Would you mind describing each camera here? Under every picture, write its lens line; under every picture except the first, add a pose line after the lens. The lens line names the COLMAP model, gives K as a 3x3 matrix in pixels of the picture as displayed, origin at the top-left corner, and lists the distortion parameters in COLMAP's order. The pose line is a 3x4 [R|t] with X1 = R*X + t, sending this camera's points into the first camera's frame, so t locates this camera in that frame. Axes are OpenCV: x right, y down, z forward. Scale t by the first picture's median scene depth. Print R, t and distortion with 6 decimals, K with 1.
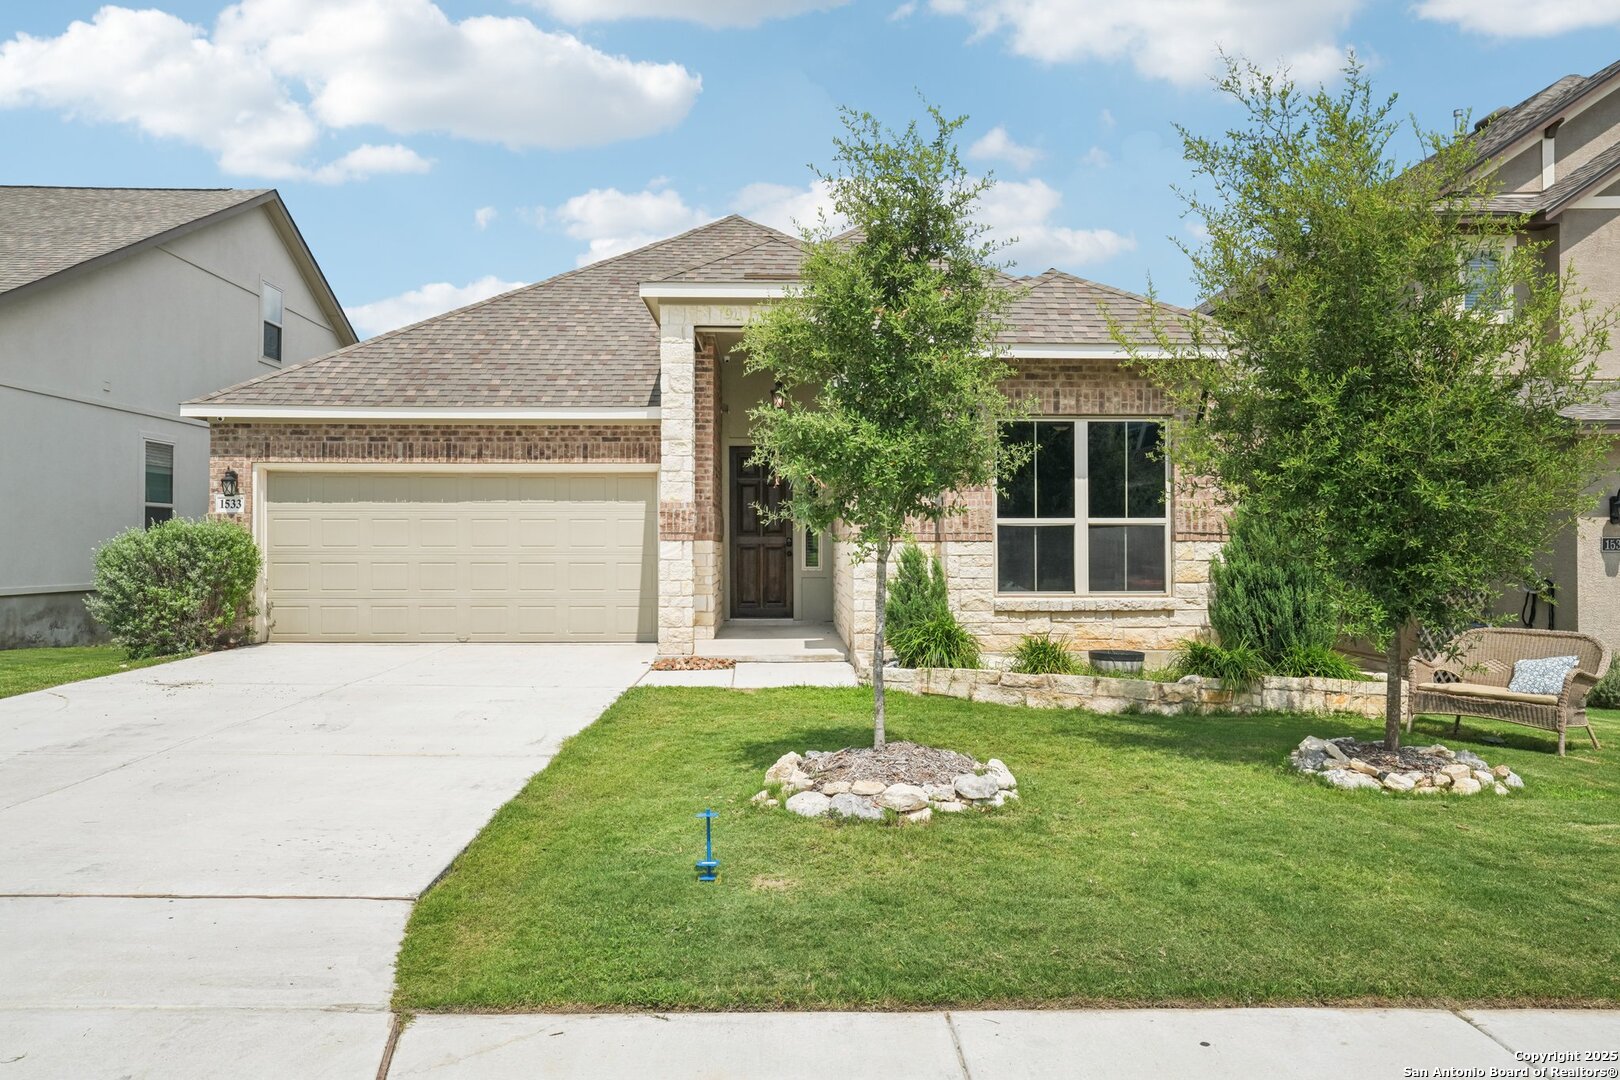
lens RADIAL K [[1101.3, 0, 803.5], [0, 1101.3, 523.5], [0, 0, 1]] dist [0.008528, -0.005706]
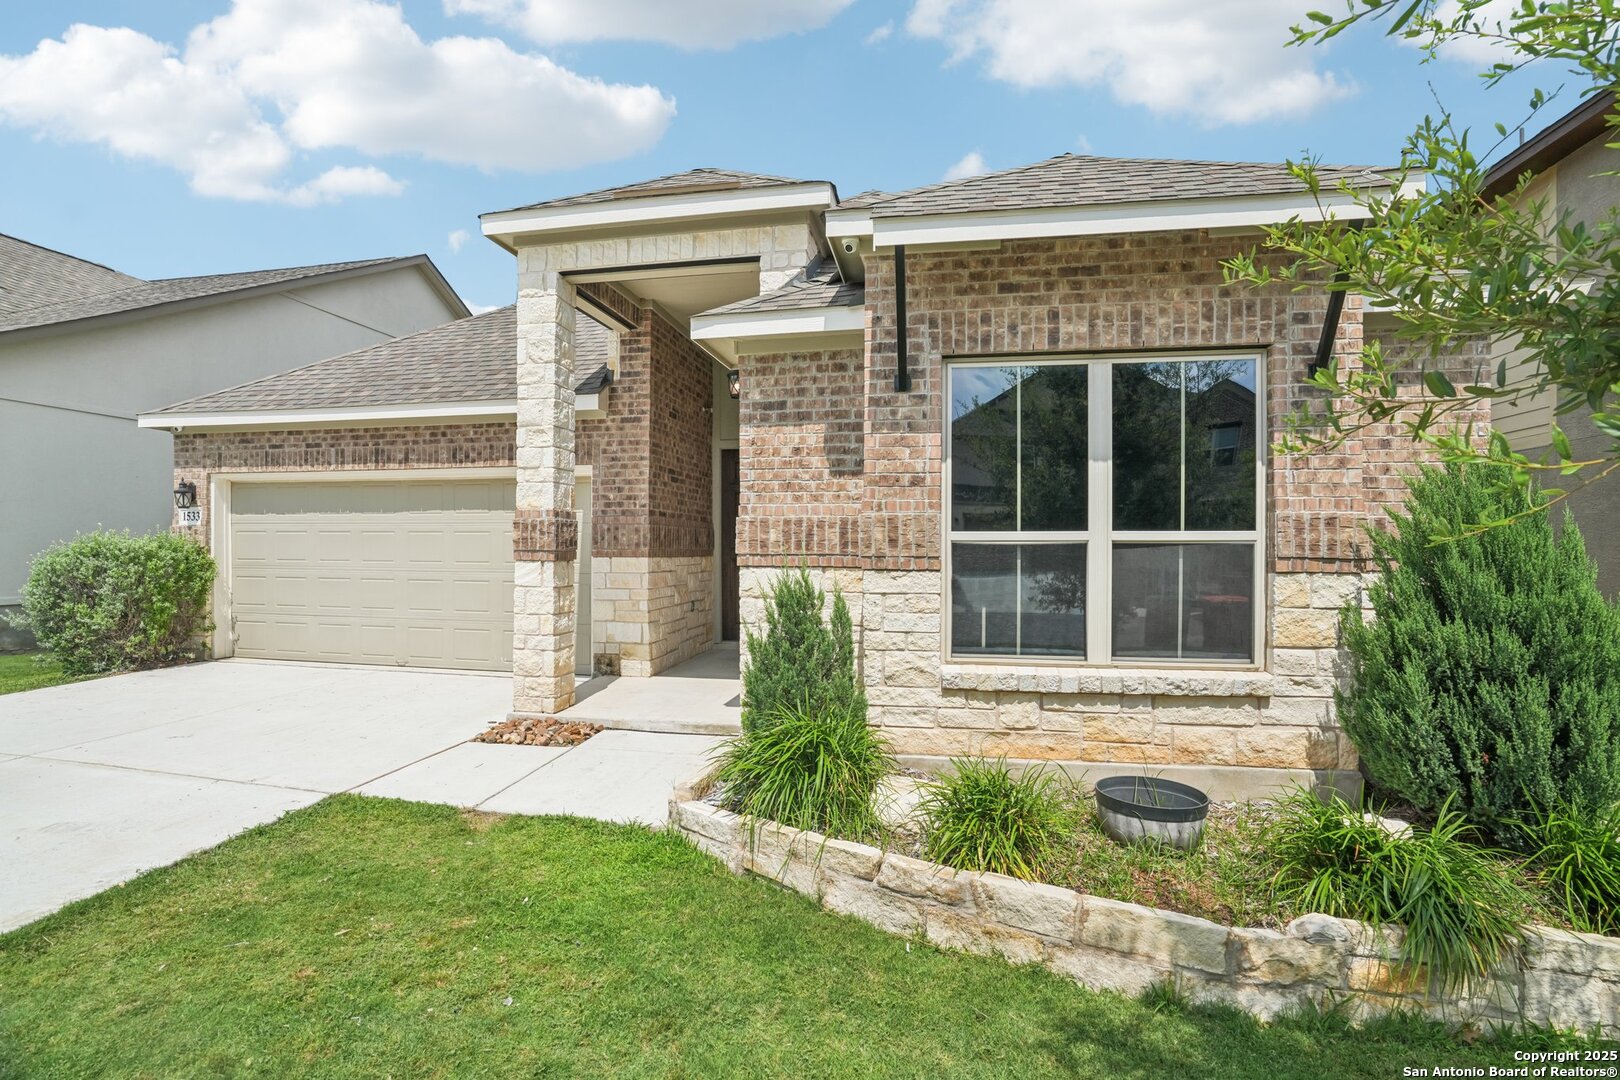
lens RADIAL K [[755.7, 0, 802.6], [0, 755.7, 547.0], [0, 0, 1]] dist [-0.044884, 0.003557]
pose [[0.976944, 0.004529, -0.213450, 0.182258], [-0.000361, 0.999809, 0.019561, -0.004012], [0.213497, -0.019033, 0.976758, 0.575979]]
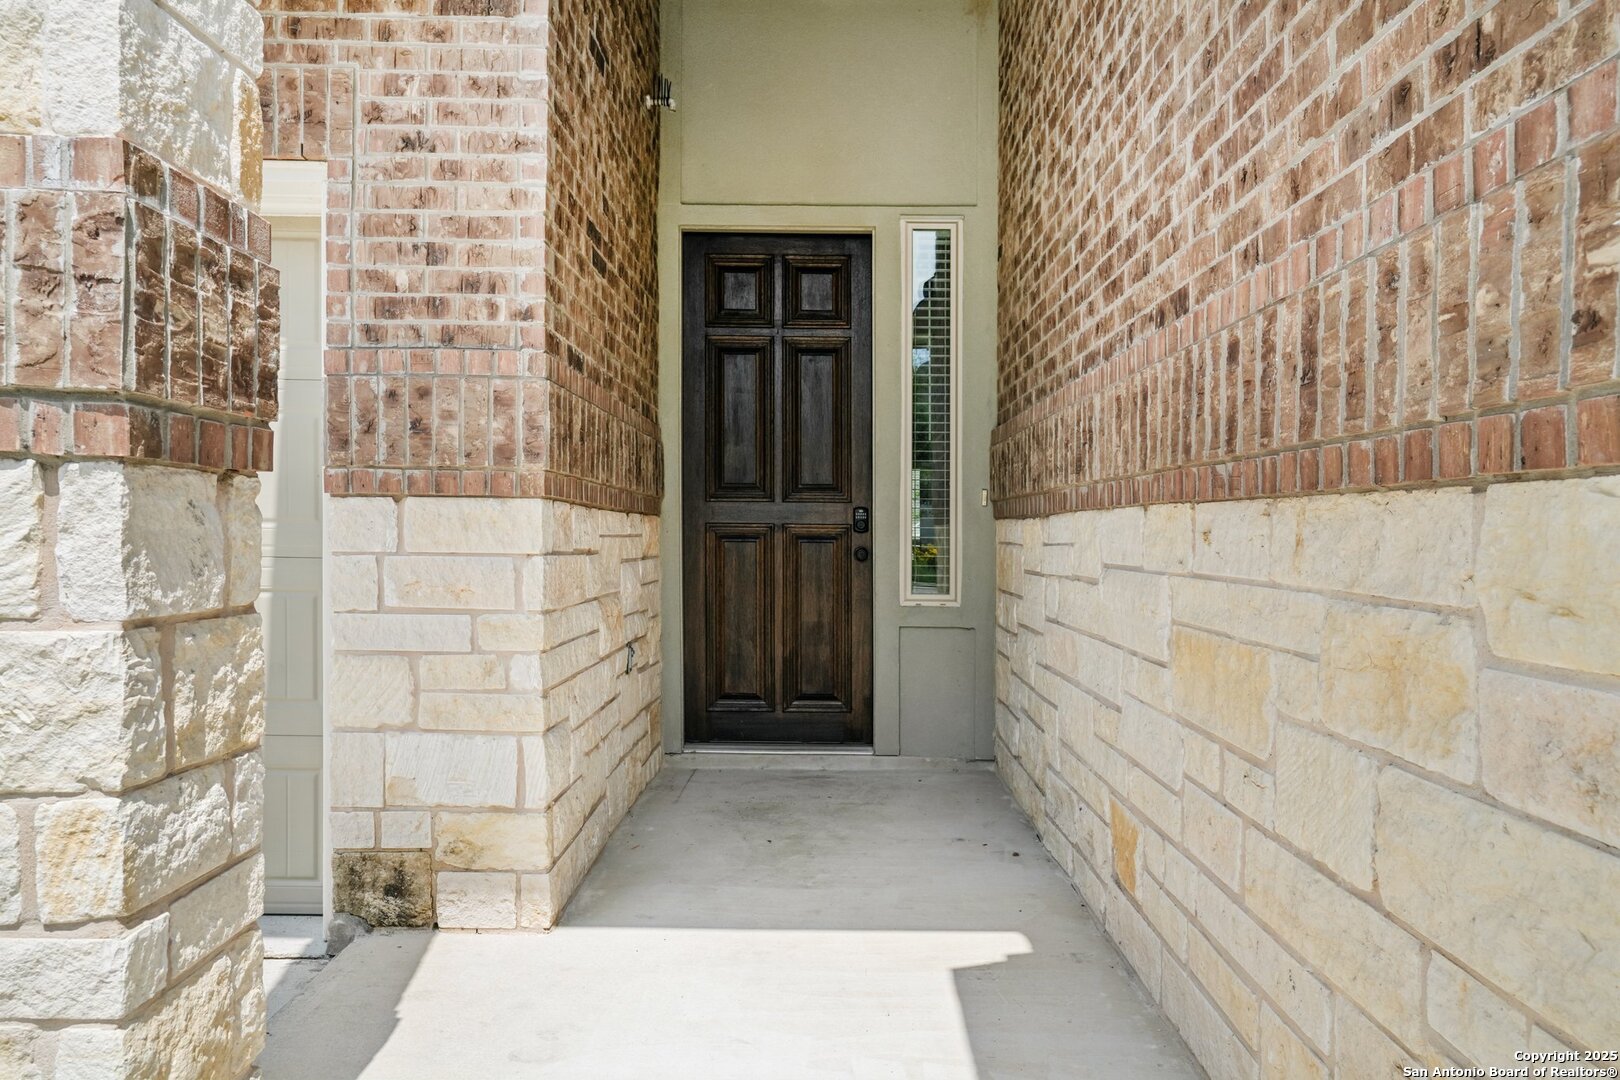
lens RADIAL K [[1101.3, 0, 826.6], [0, 1101.3, 549.6], [0, 0, 1]] dist [0.008528, -0.005706]
pose [[0.999590, 0.009055, -0.027172, -0.020308], [-0.008194, 0.999466, 0.031635, 0.022021], [0.027444, -0.031399, 0.999130, 0.934912]]
